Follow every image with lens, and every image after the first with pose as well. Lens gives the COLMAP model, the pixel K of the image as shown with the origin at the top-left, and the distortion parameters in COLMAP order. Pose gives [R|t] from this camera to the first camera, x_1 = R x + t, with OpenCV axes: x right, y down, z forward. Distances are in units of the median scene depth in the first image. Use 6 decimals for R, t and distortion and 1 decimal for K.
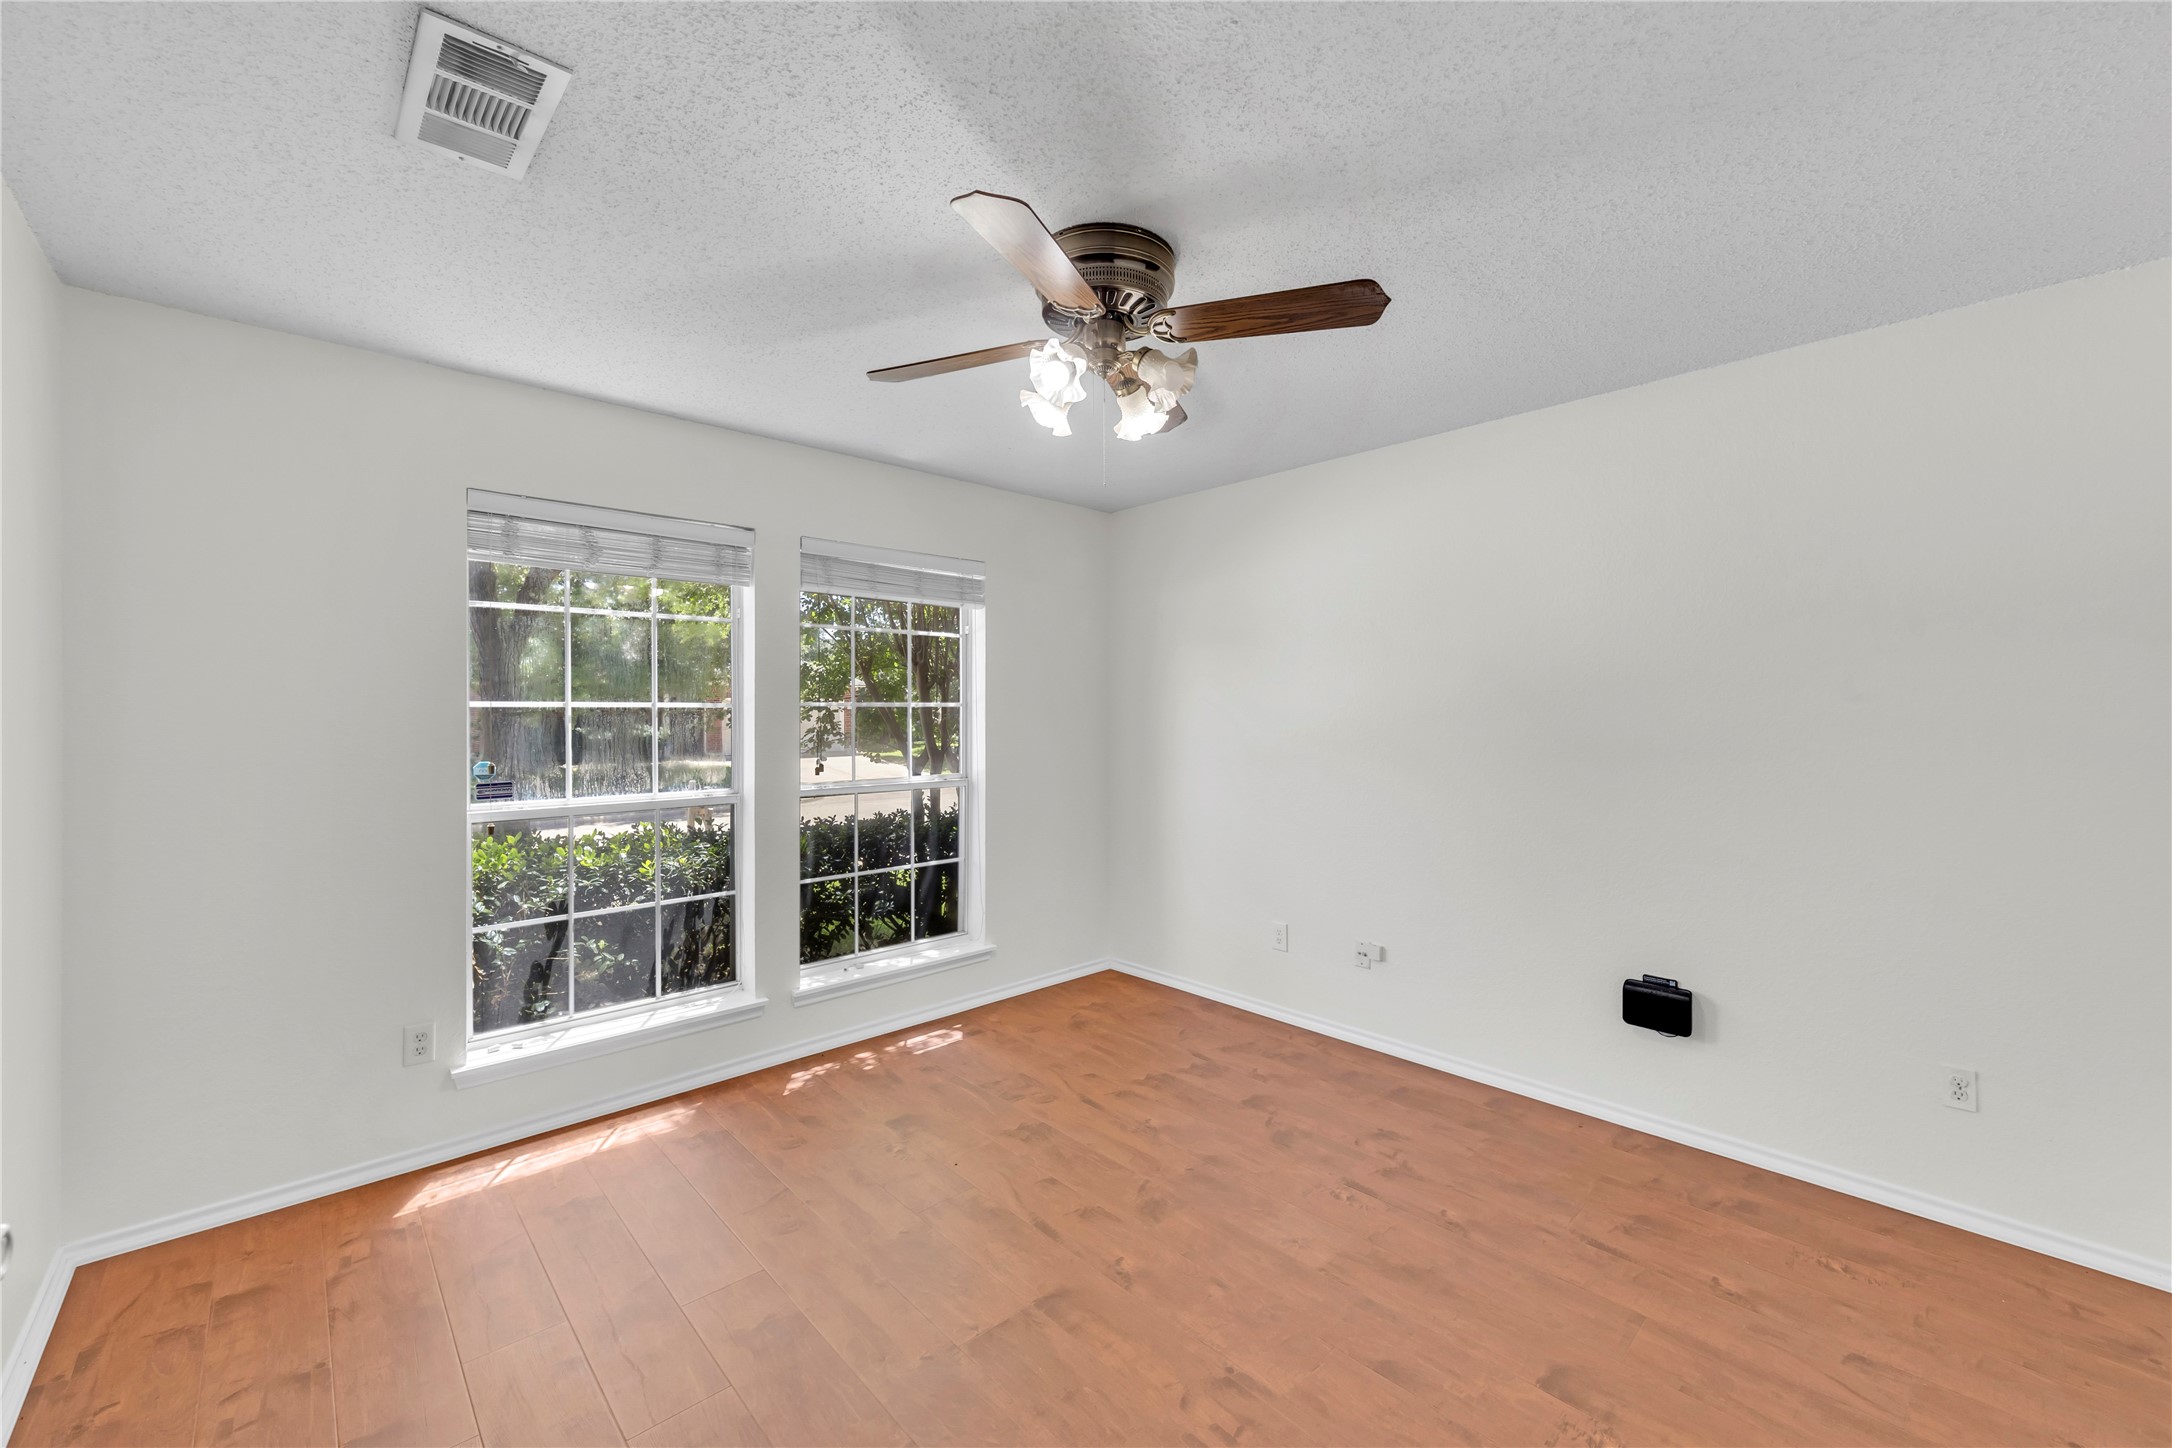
lens RADIAL K [[853.1, 0, 1086.7], [0, 853.1, 712.6], [0, 0, 1]] dist [-0.003167, 0.000403]
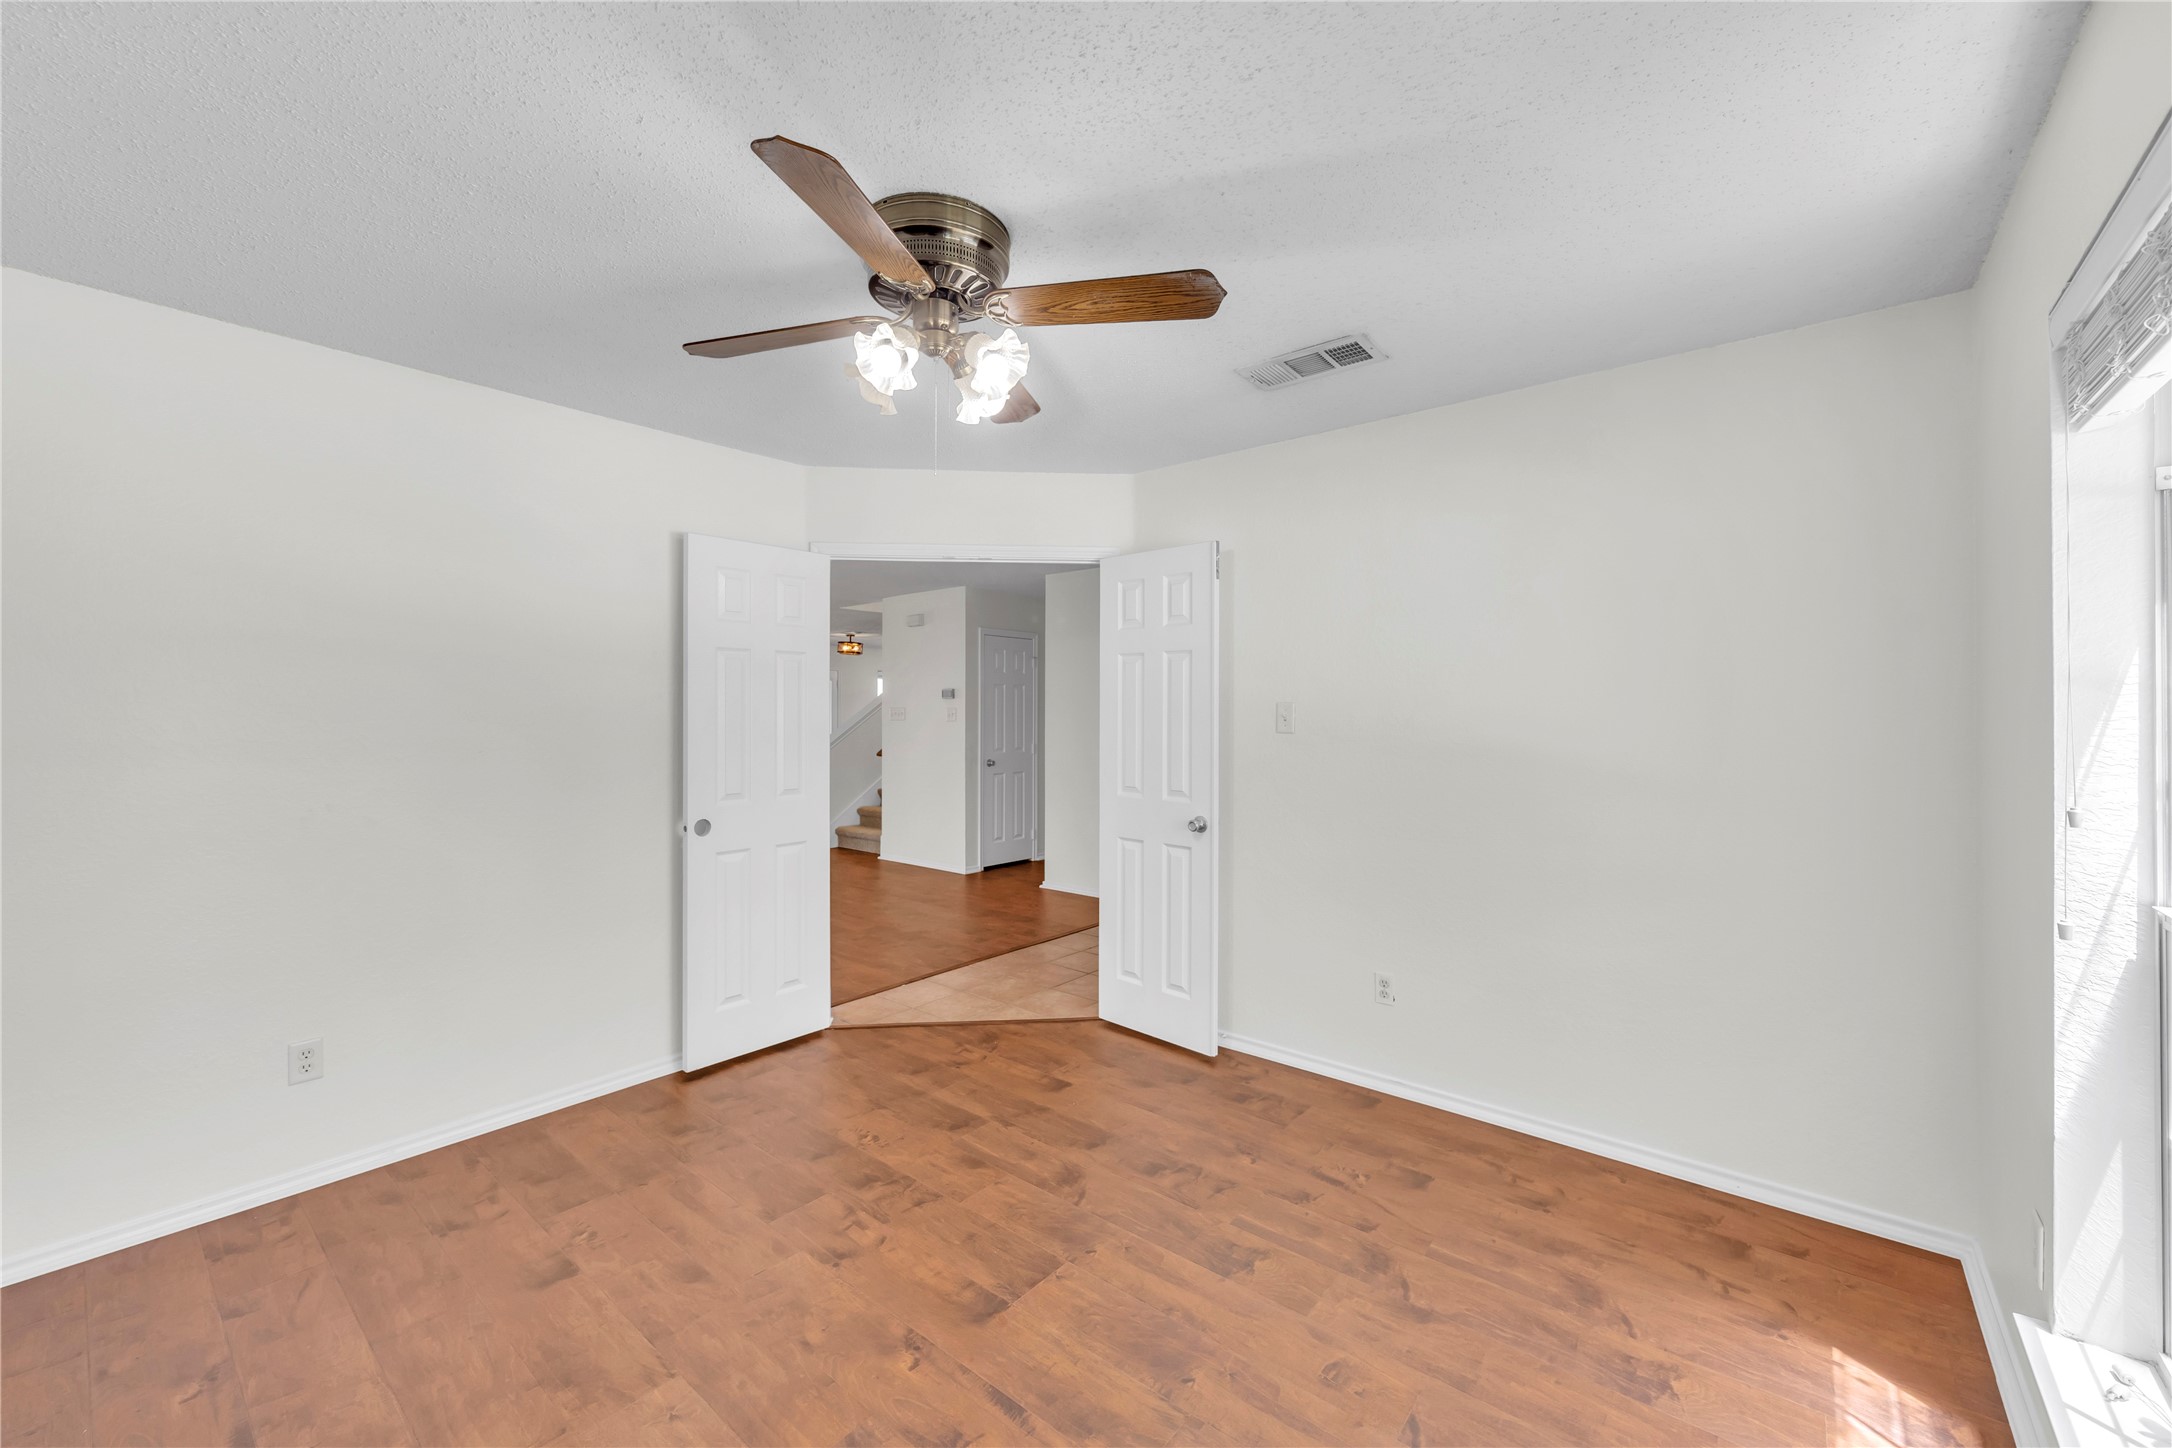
lens RADIAL K [[853.1, 0, 1079.5], [0, 853.1, 717.9], [0, 0, 1]] dist [-0.003167, 0.000403]
pose [[-0.992556, 0.001969, -0.121772, -0.016397], [0.001062, 0.999971, 0.007513, -0.002005], [0.121783, 0.007328, -0.992530, 1.343827]]
